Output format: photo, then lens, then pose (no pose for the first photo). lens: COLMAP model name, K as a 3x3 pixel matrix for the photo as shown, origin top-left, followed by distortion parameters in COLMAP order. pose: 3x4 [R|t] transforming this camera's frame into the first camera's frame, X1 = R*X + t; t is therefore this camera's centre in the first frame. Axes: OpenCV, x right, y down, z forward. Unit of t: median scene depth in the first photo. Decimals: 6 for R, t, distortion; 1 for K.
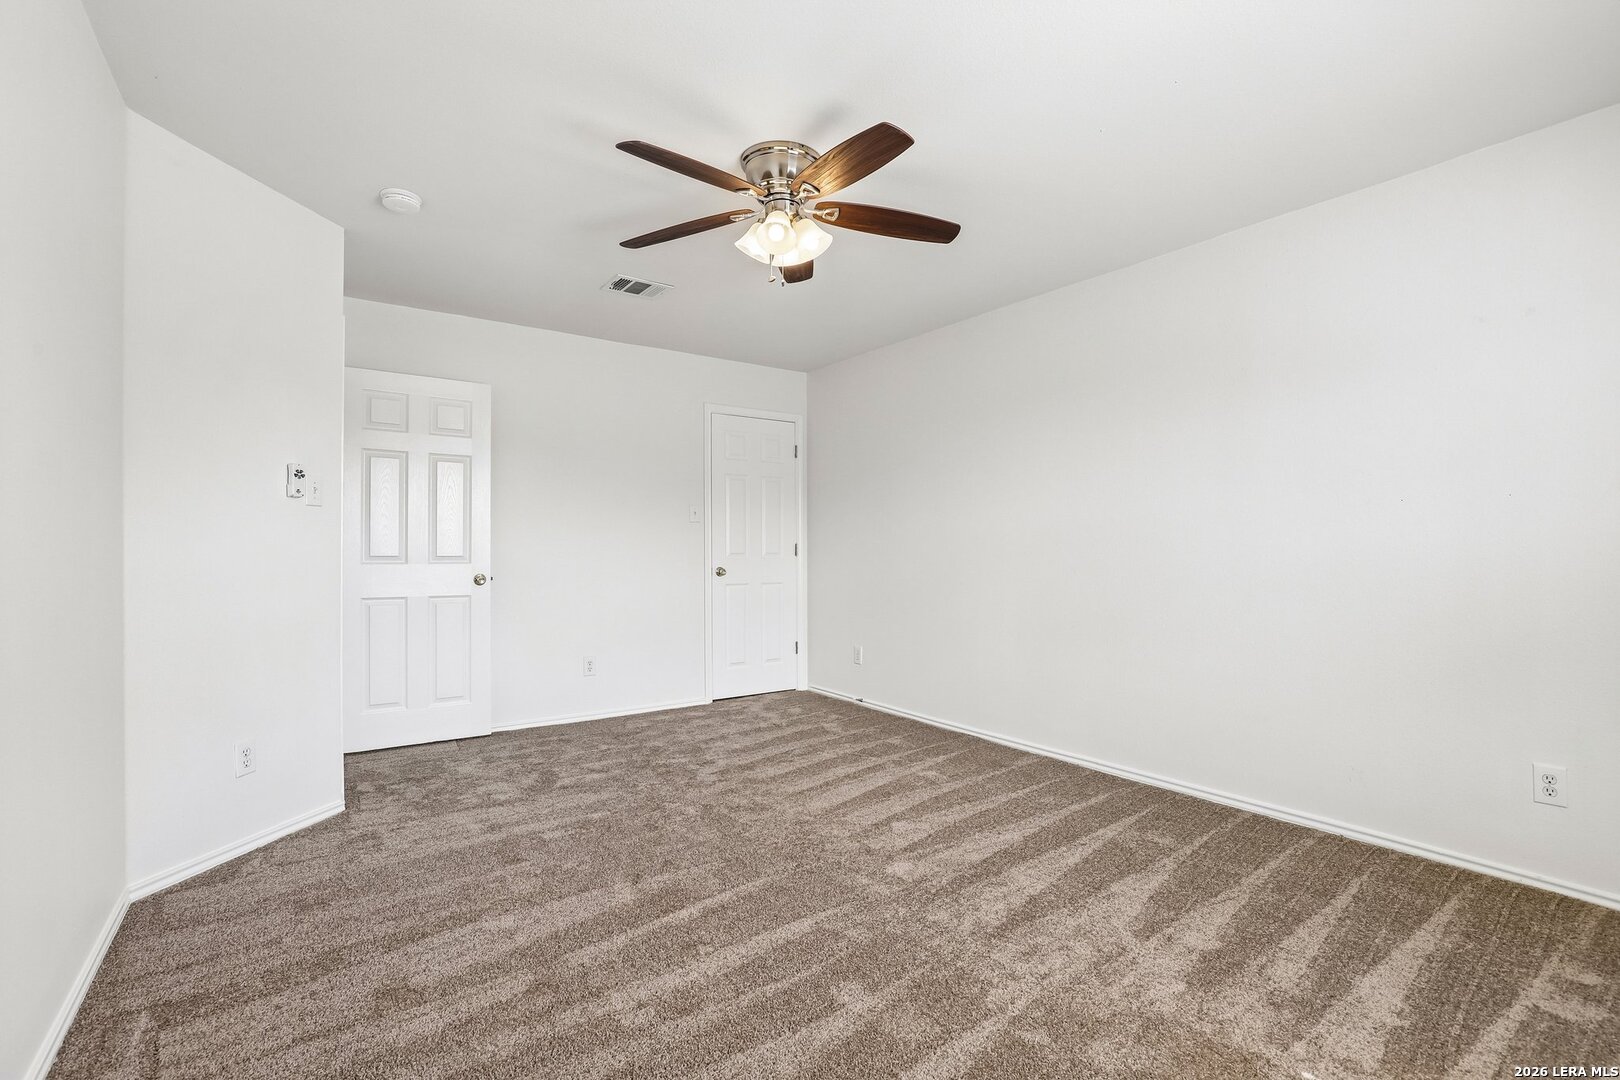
lens RADIAL K [[735.6, 0, 810.0], [0, 735.6, 540.0], [0, 0, 1]] dist [-0.032626, 0.000000]
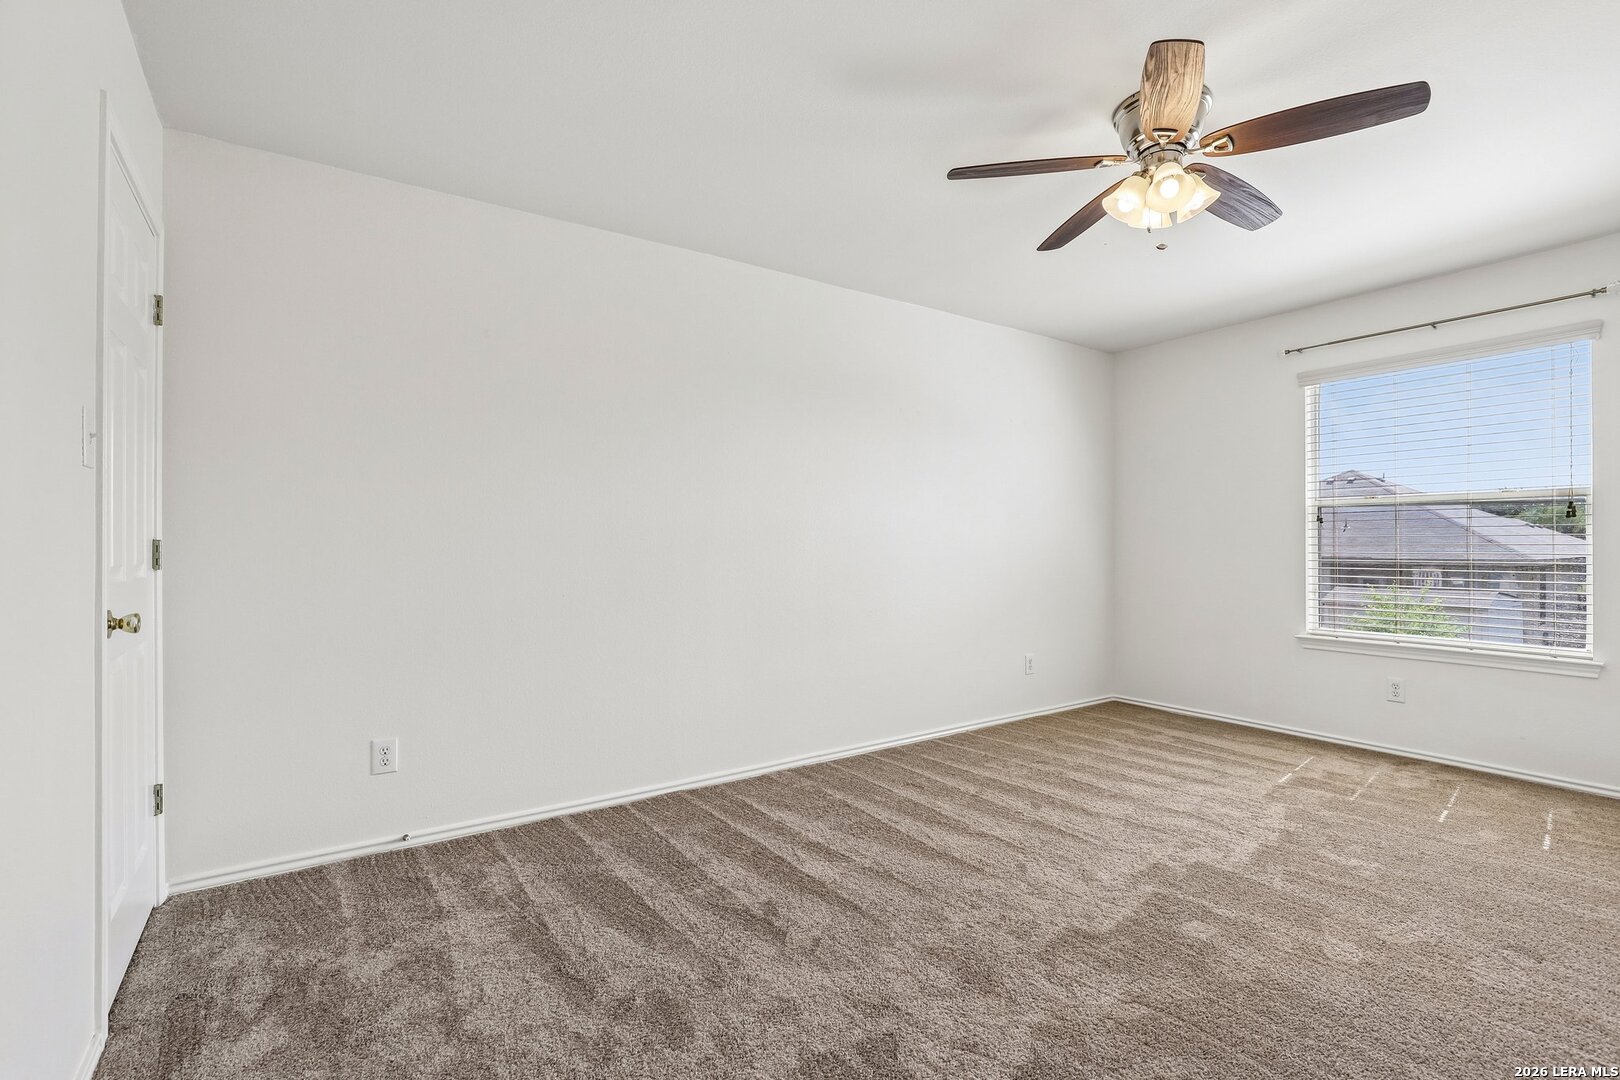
lens RADIAL K [[751.2, 0, 813.8], [0, 751.2, 546.8], [0, 0, 1]] dist [-0.022775, -0.000184]
pose [[0.009656, 0.002351, 0.999951, -0.719571], [0.002676, 0.999994, -0.002377, 0.017319], [-0.999950, 0.002699, 0.009650, 1.094783]]
